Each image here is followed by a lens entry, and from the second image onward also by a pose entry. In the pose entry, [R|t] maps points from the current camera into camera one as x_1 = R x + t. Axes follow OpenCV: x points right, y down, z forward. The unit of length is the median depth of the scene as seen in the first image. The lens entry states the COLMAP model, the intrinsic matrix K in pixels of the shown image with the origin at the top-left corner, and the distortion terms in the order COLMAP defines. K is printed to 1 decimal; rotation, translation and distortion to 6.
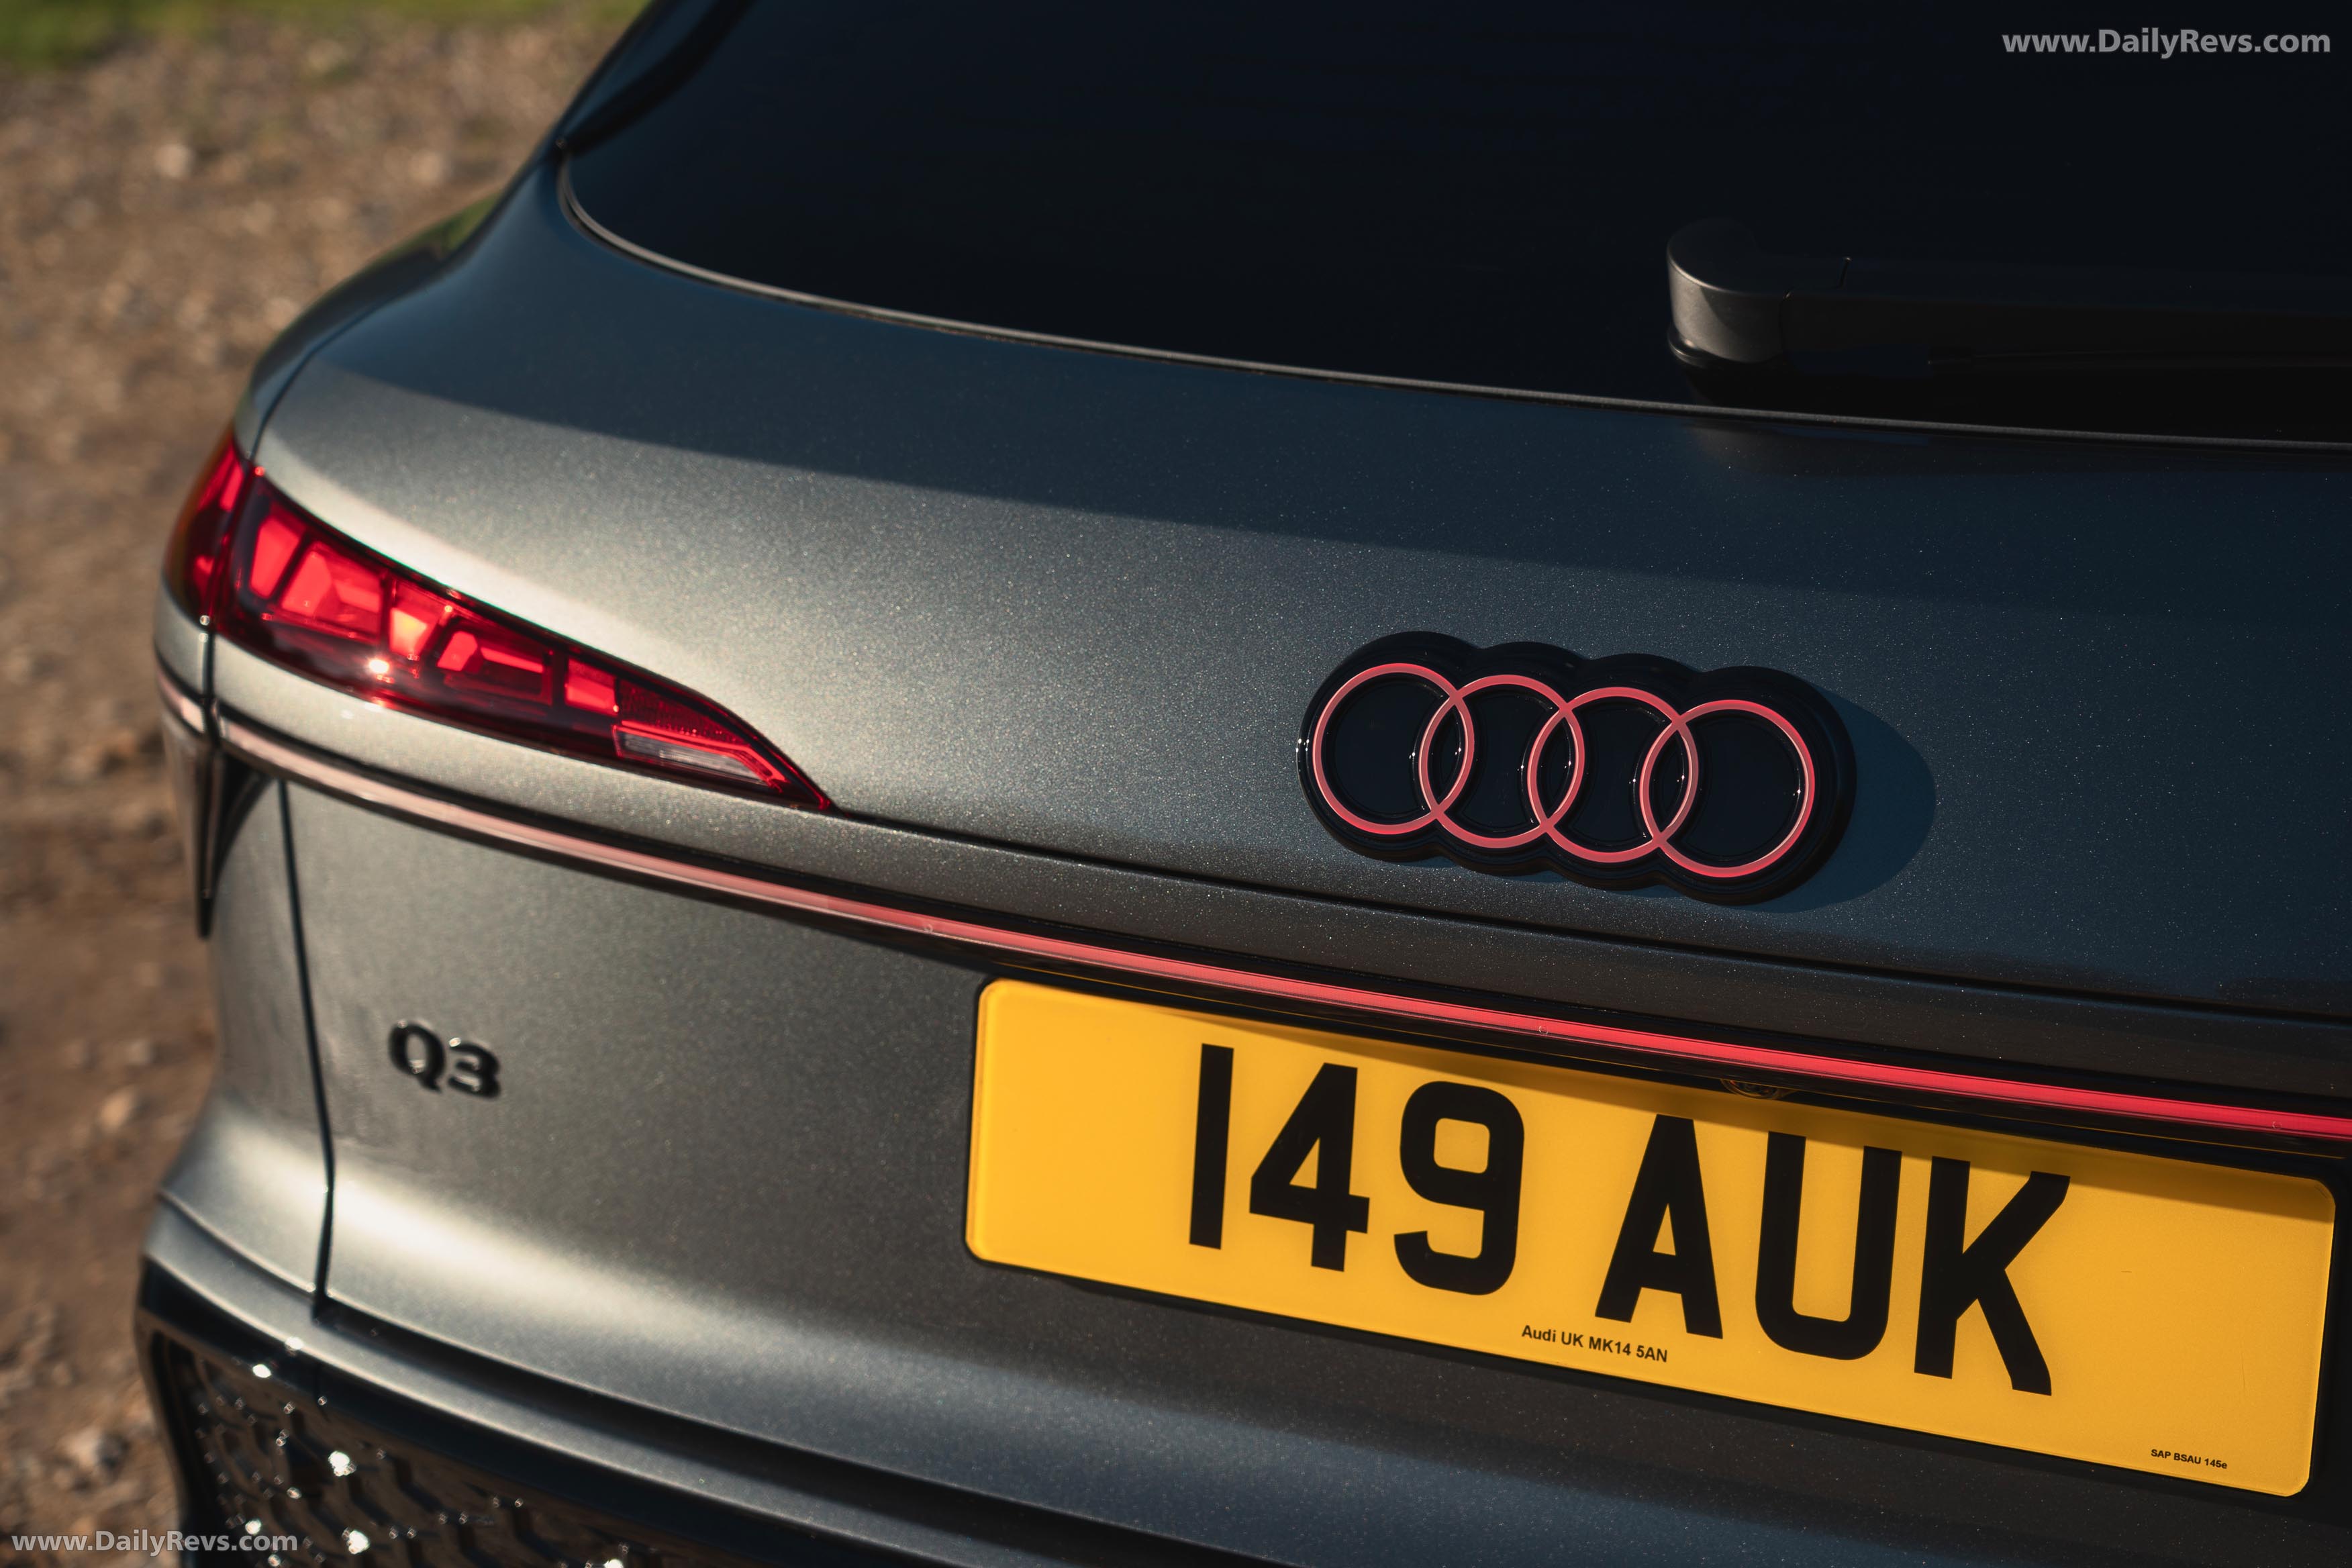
lens RADIAL K [[4231.8, 0, 1187.4], [0, 4231.8, 785.9], [0, 0, 1]] dist [0.025762, 0.000000]
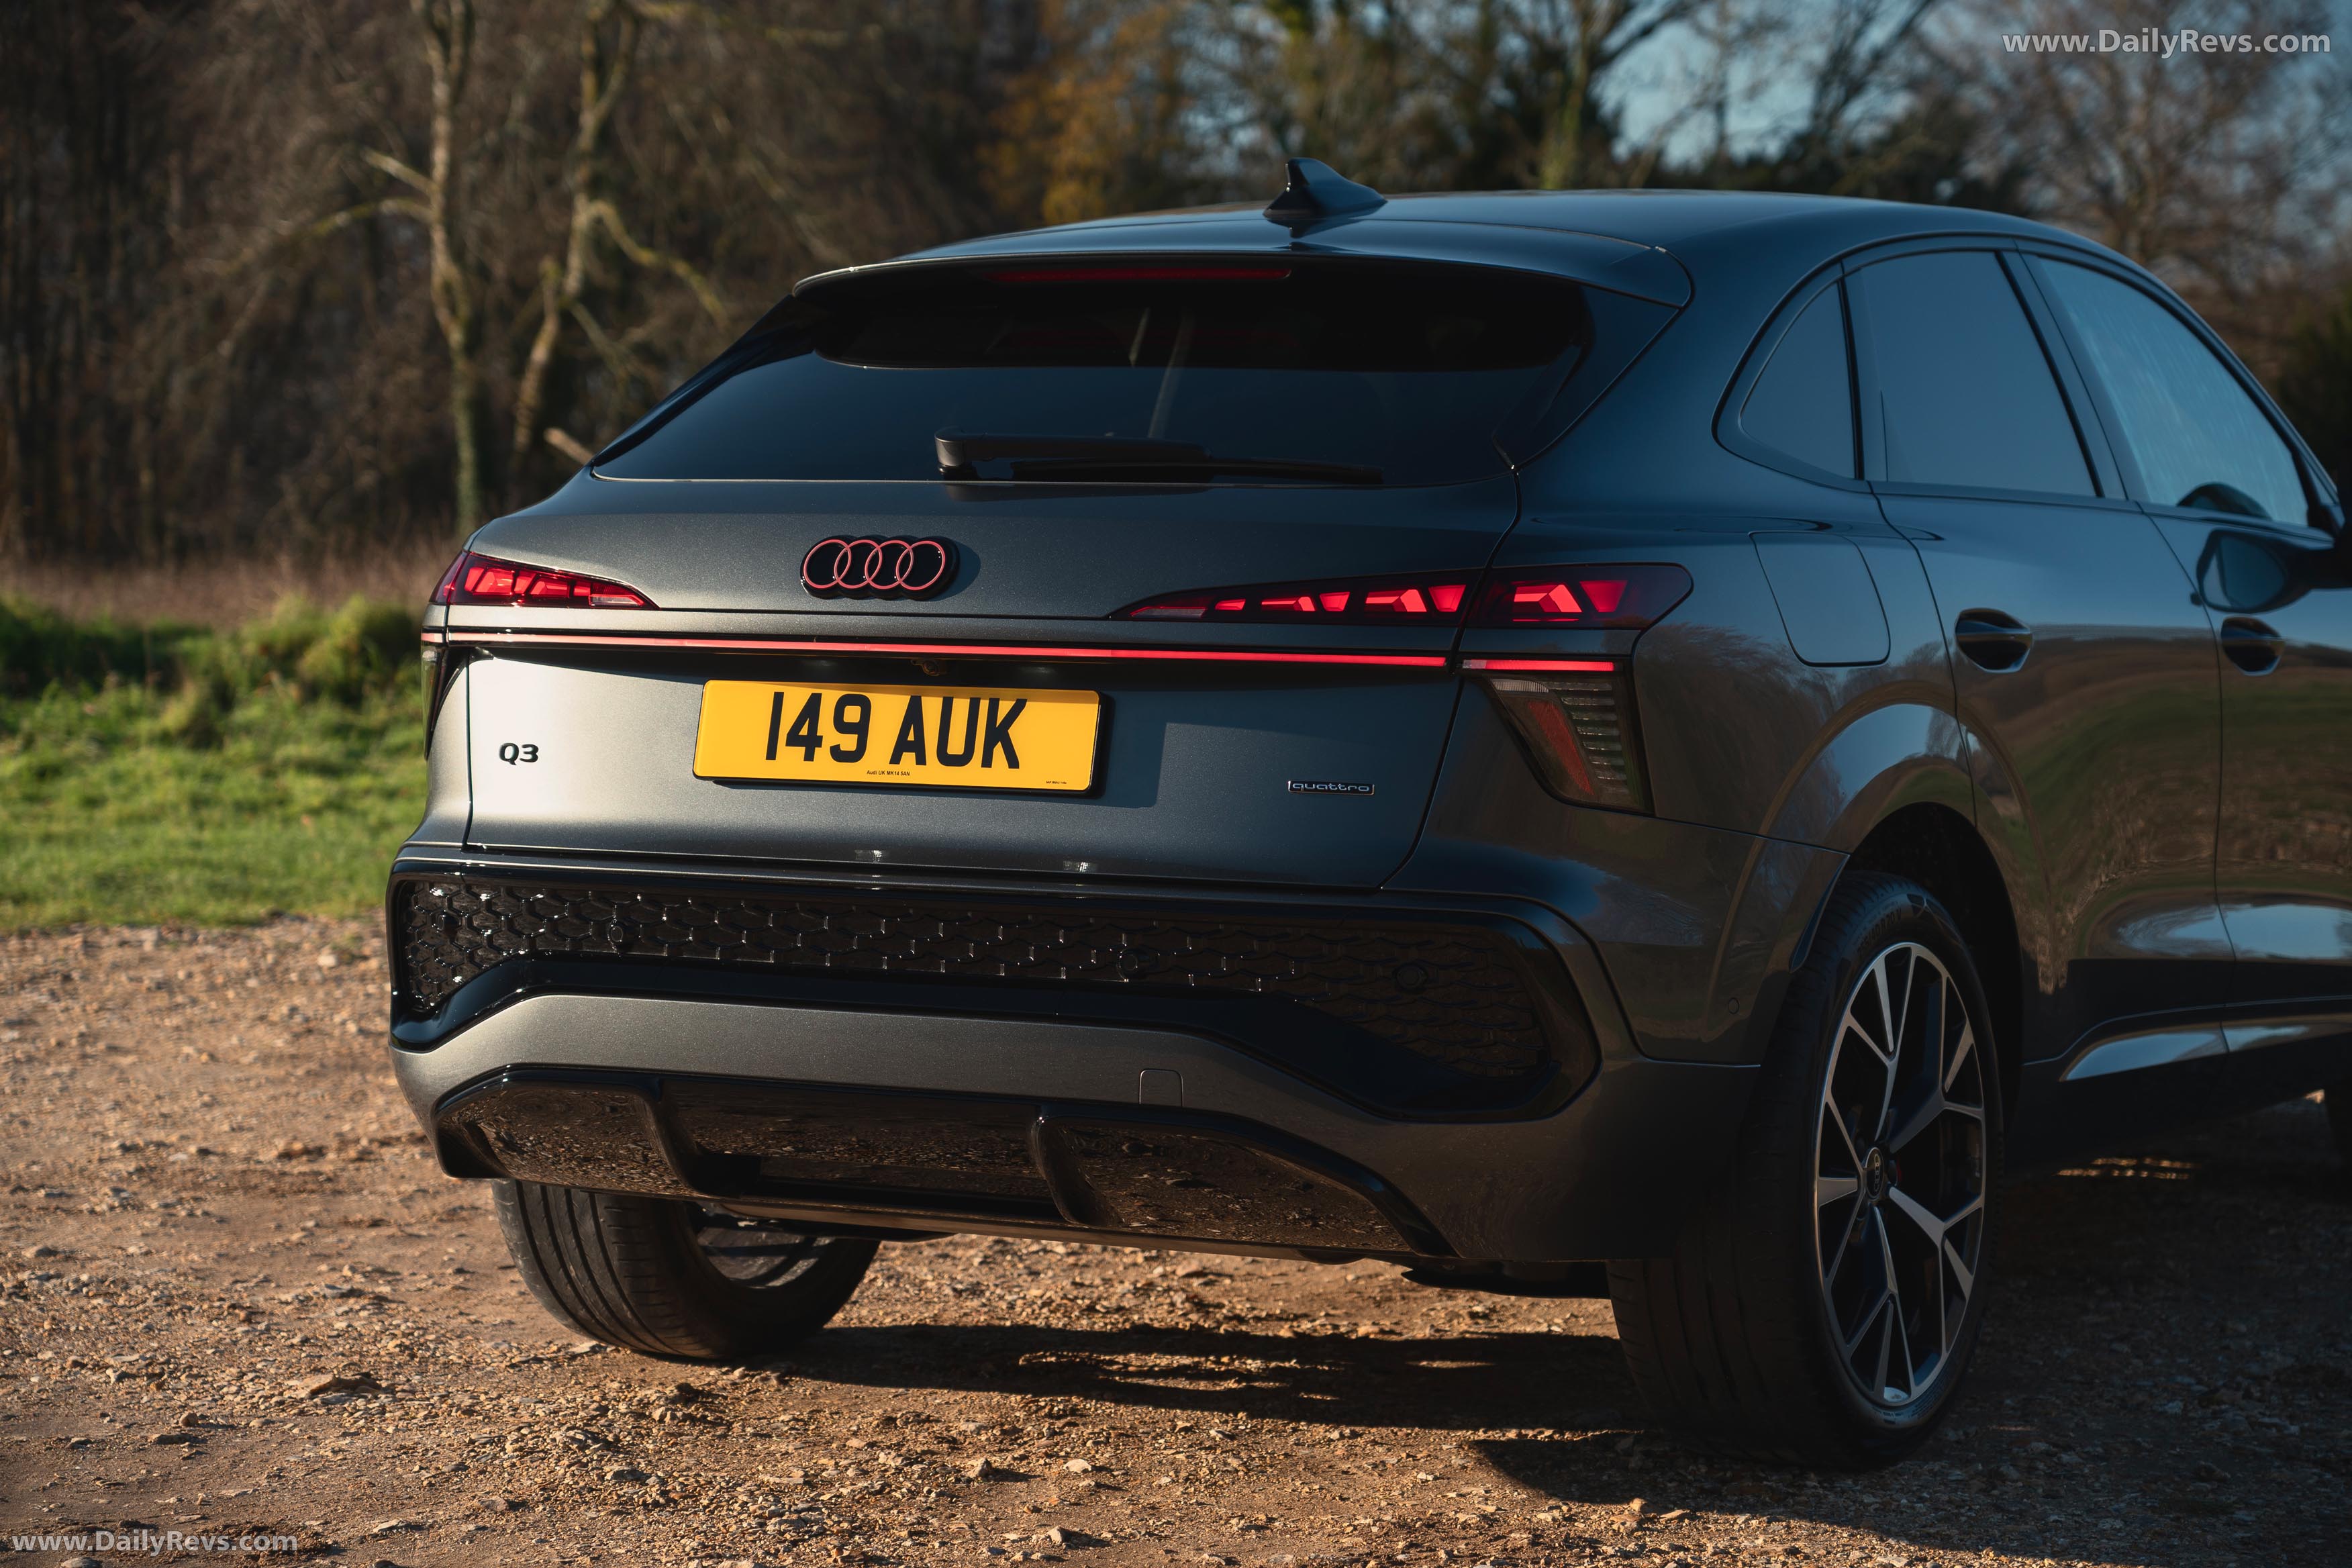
lens RADIAL K [[5722.9, 0, 1168.9], [0, 5722.9, 797.3], [0, 0, 1]] dist [0.220640, 0.000000]
pose [[0.996561, 0.045343, -0.069362, 0.582985], [-0.063553, 0.955342, -0.288586, 1.322469], [0.053179, 0.292002, 0.954938, -2.915333]]
